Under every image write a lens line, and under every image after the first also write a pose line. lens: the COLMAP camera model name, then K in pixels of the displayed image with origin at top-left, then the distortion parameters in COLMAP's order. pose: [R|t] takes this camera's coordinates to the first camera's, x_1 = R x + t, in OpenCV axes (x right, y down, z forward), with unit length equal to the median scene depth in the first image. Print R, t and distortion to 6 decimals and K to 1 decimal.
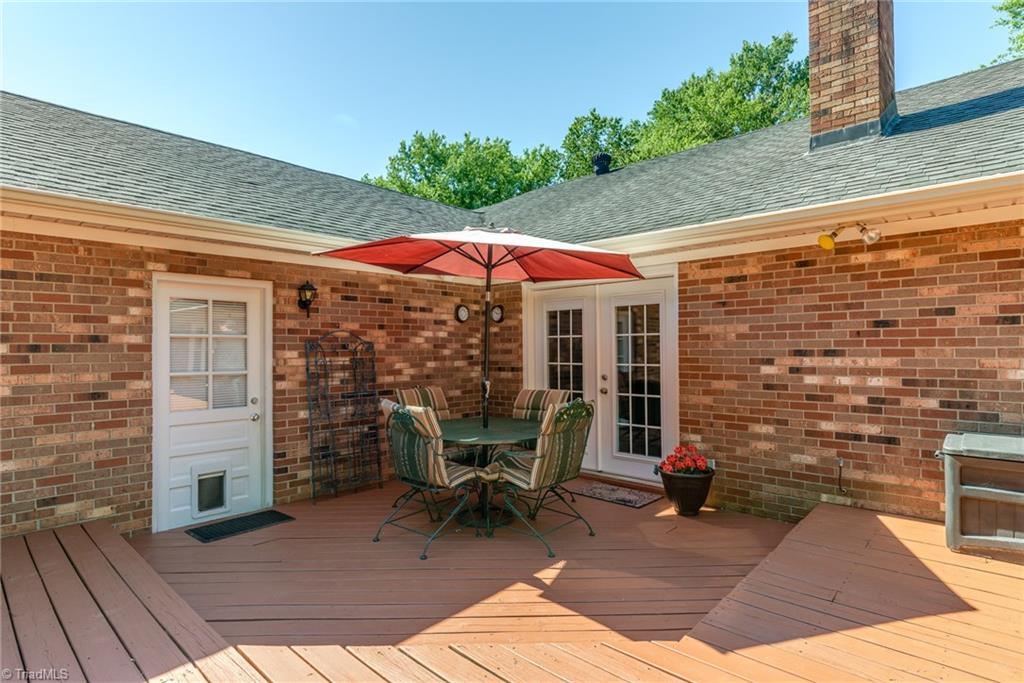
lens RADIAL K [[530.8, 0, 514.6], [0, 530.8, 335.1], [0, 0, 1]] dist [-0.007171, -0.000209]
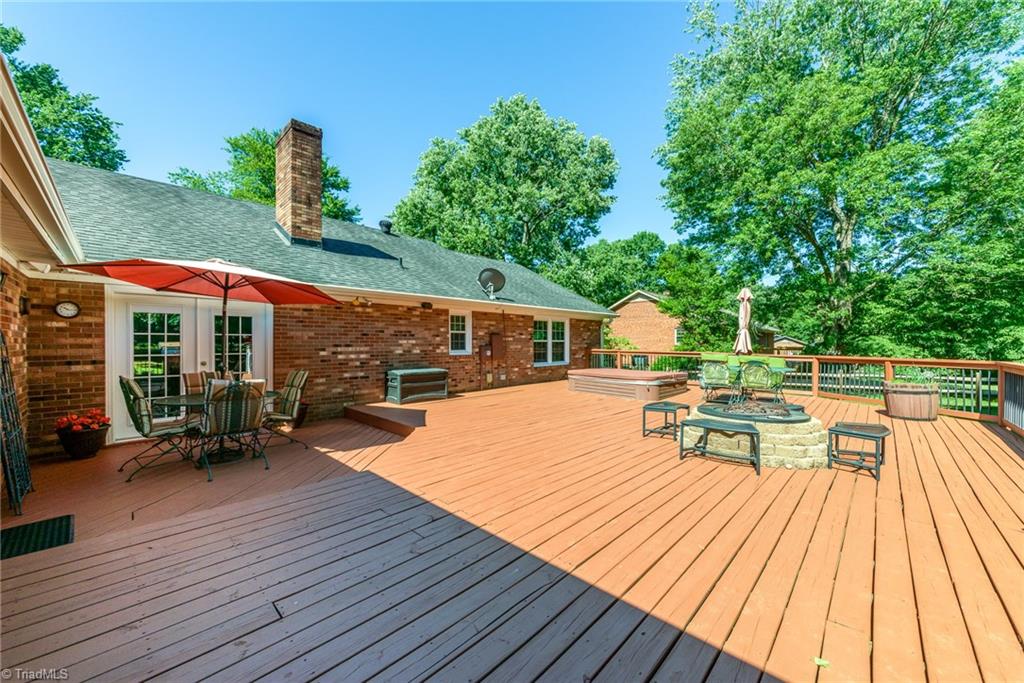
lens RADIAL K [[384.4, 0, 512.6], [0, 384.4, 344.8], [0, 0, 1]] dist [-0.015333, -0.000152]
pose [[0.014596, 0.004913, 0.999881, -1.085918], [-0.019780, 0.999794, -0.004624, 0.021224], [-0.999698, -0.019710, 0.014690, 0.183222]]
